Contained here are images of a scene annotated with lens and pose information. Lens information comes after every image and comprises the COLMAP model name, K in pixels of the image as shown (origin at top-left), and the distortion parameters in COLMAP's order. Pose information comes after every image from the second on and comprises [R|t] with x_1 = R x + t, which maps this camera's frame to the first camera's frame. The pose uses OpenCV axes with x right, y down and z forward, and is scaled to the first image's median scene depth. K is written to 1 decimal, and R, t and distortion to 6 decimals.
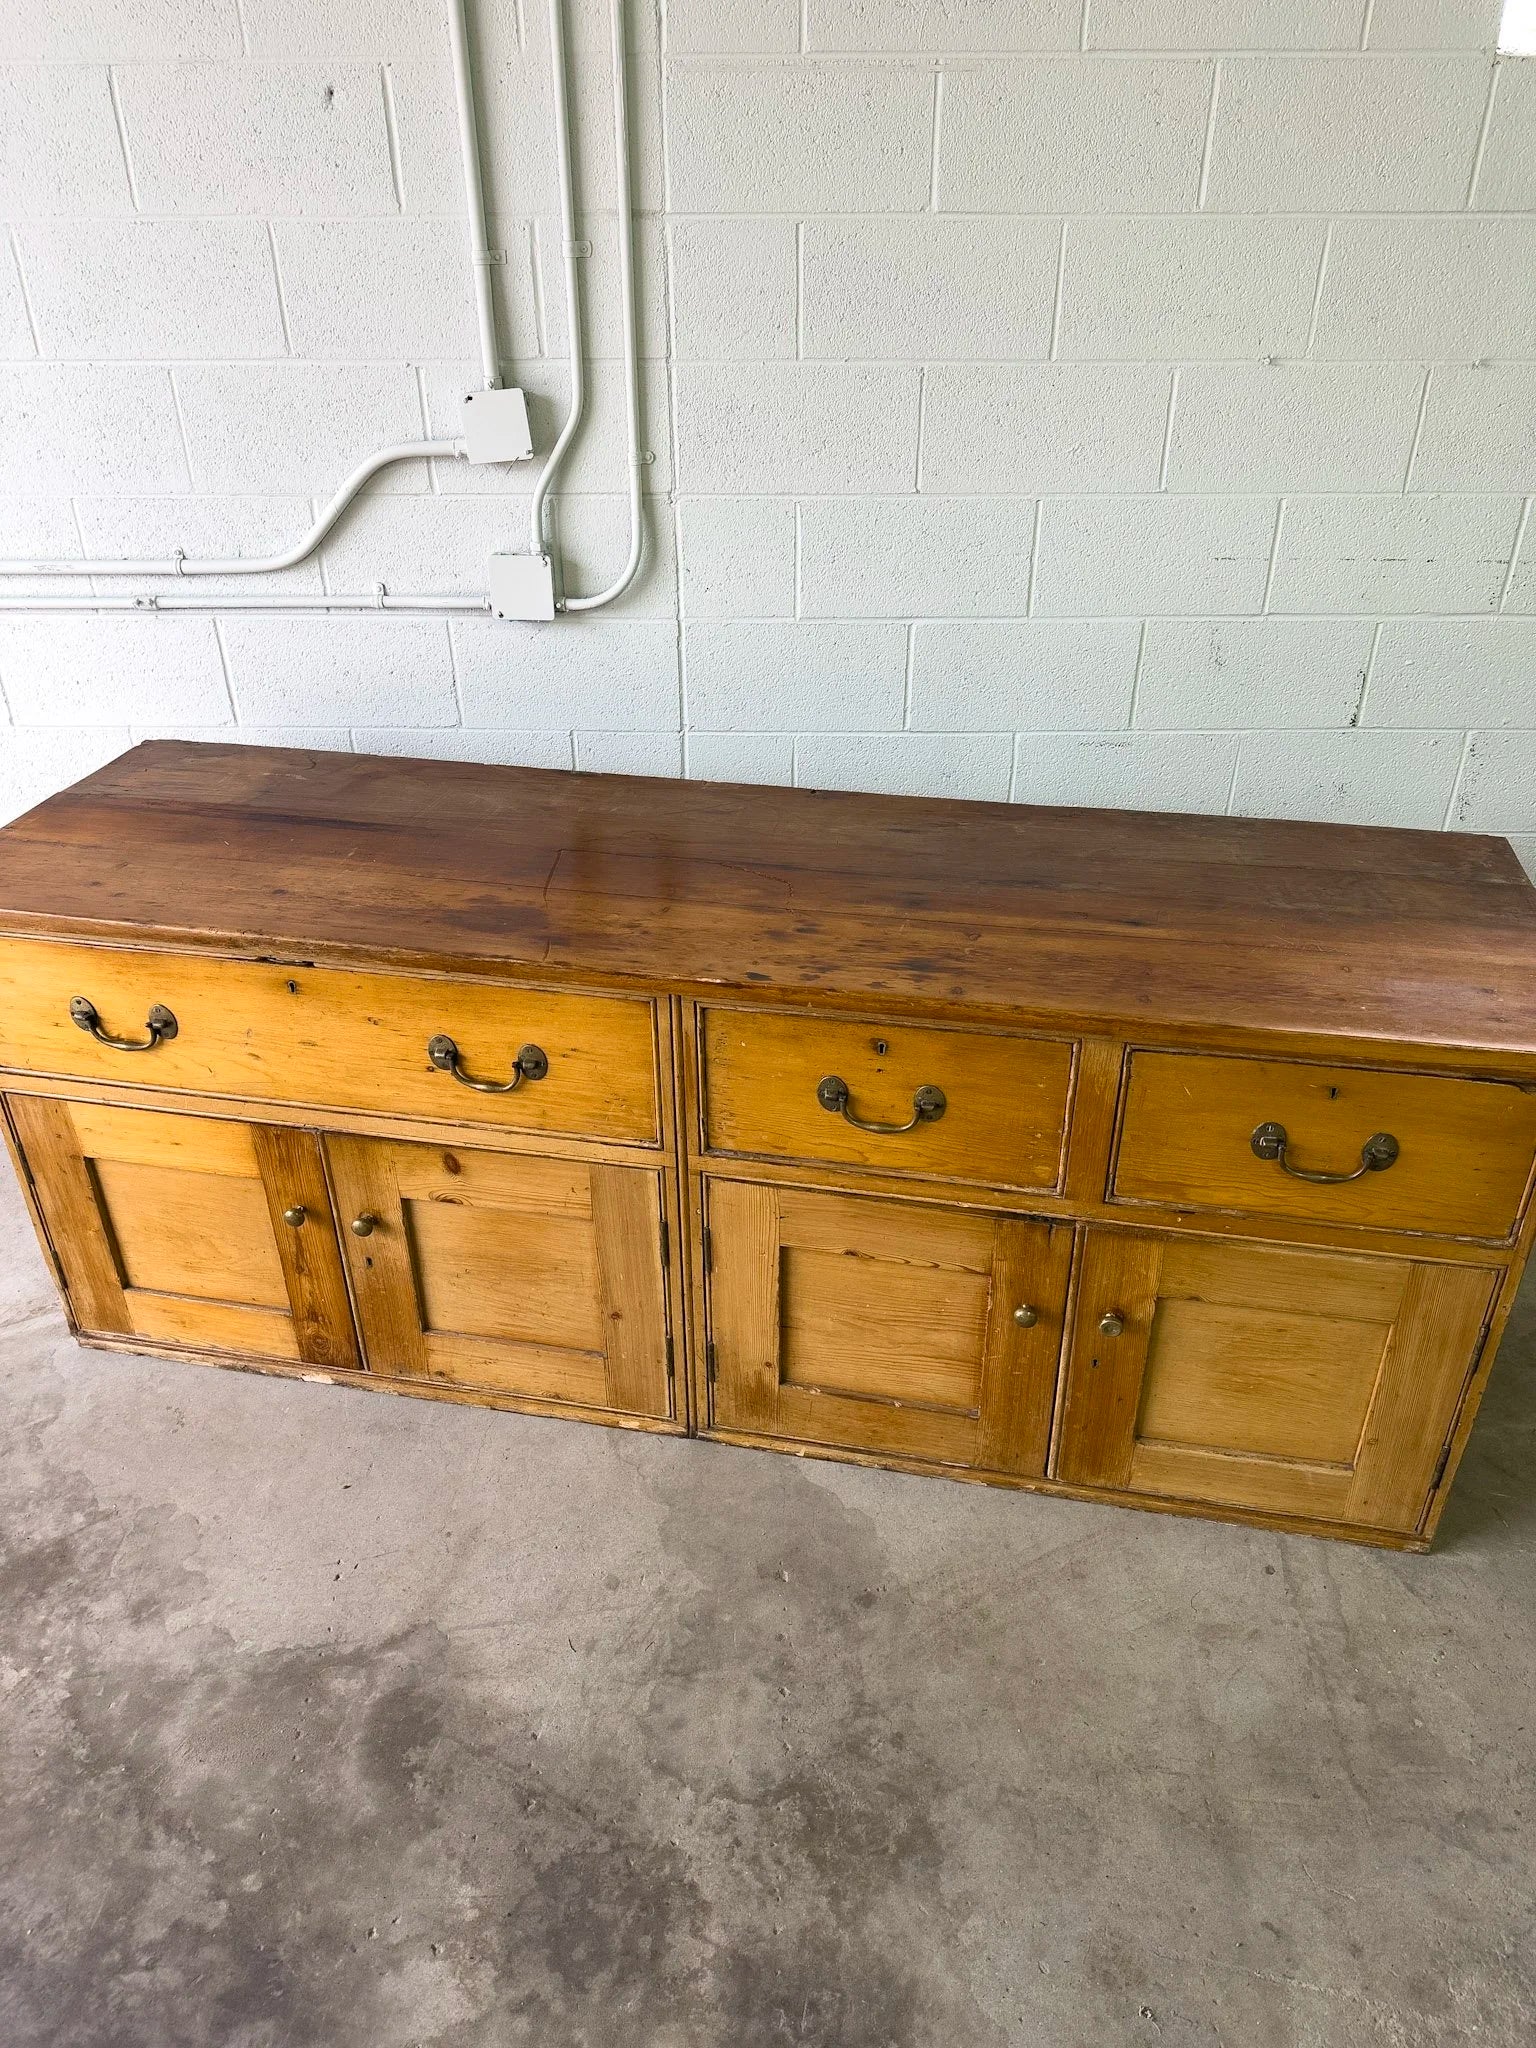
lens RADIAL K [[1437.4, 0, 768.0], [0, 1437.4, 1024.0], [0, 0, 1]] dist [0.097151, -0.146446]
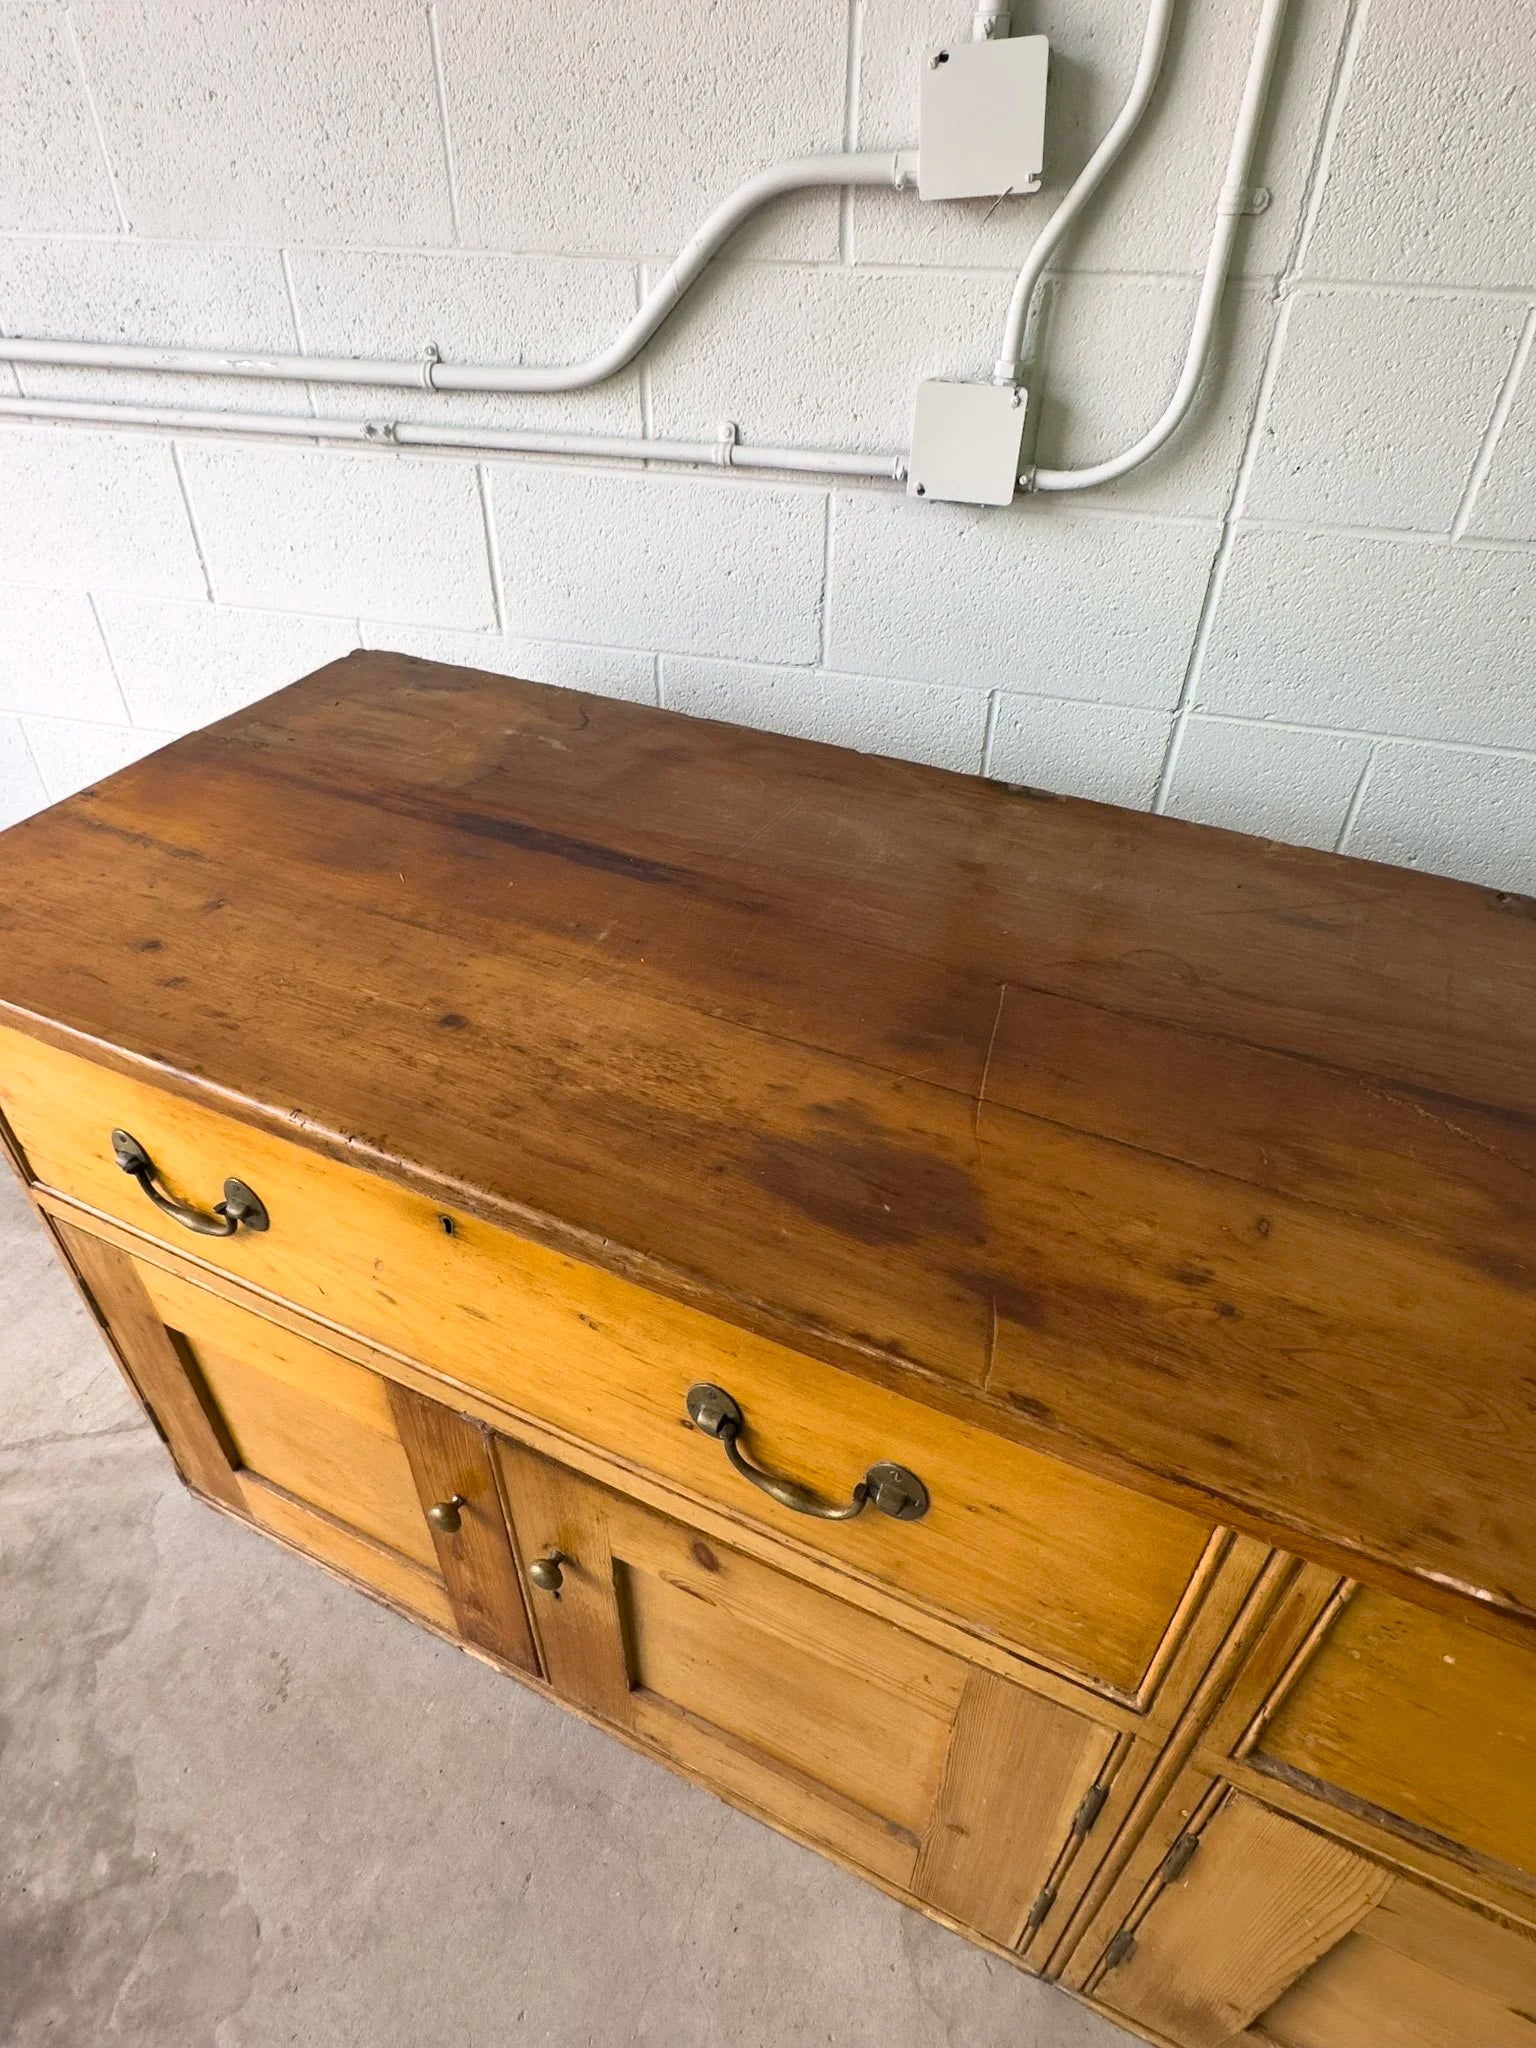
lens RADIAL K [[1187.0, 0, 744.1], [0, 1187.0, 1016.0], [0, 0, 1]] dist [0.000504, -0.001366]
pose [[0.967671, 0.163361, -0.192162, -0.150340], [-0.136689, 0.979978, 0.144776, -0.158372], [0.211965, -0.113829, 0.970625, 0.587690]]
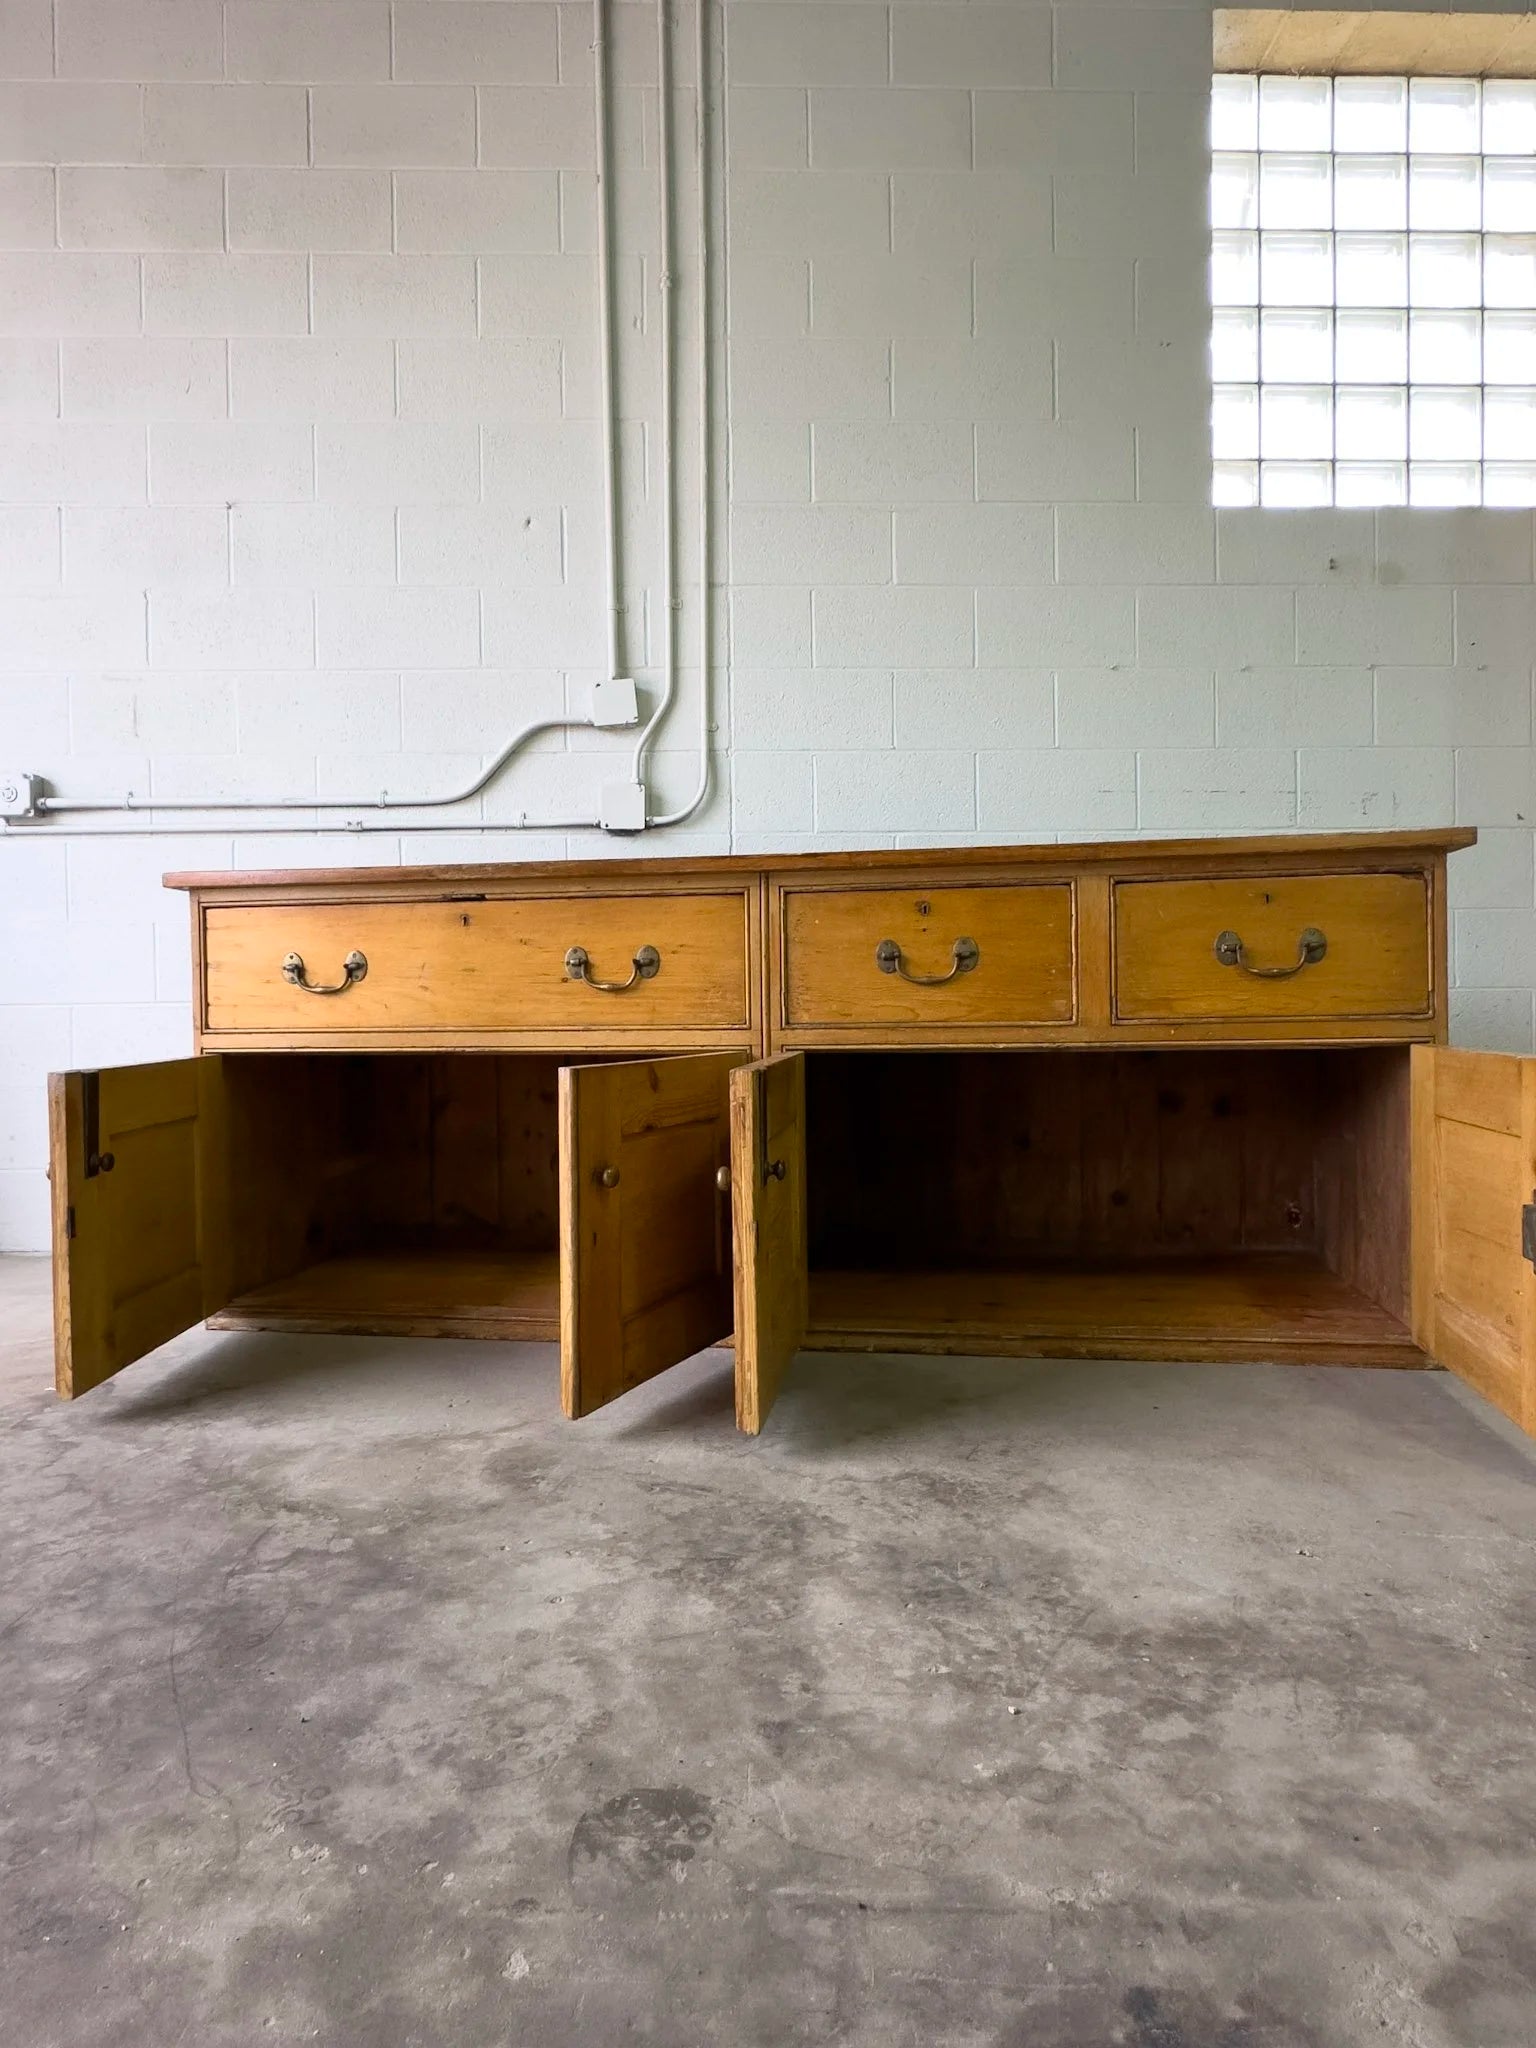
lens RADIAL K [[1186.9, 0, 763.1], [0, 1186.9, 1023.7], [0, 0, 1]] dist [0.003378, 0.000363]
pose [[0.999025, -0.009093, 0.043205, -0.099661], [0.029230, 0.869610, -0.492874, 0.548721], [-0.033089, 0.493656, 0.869027, 0.102317]]
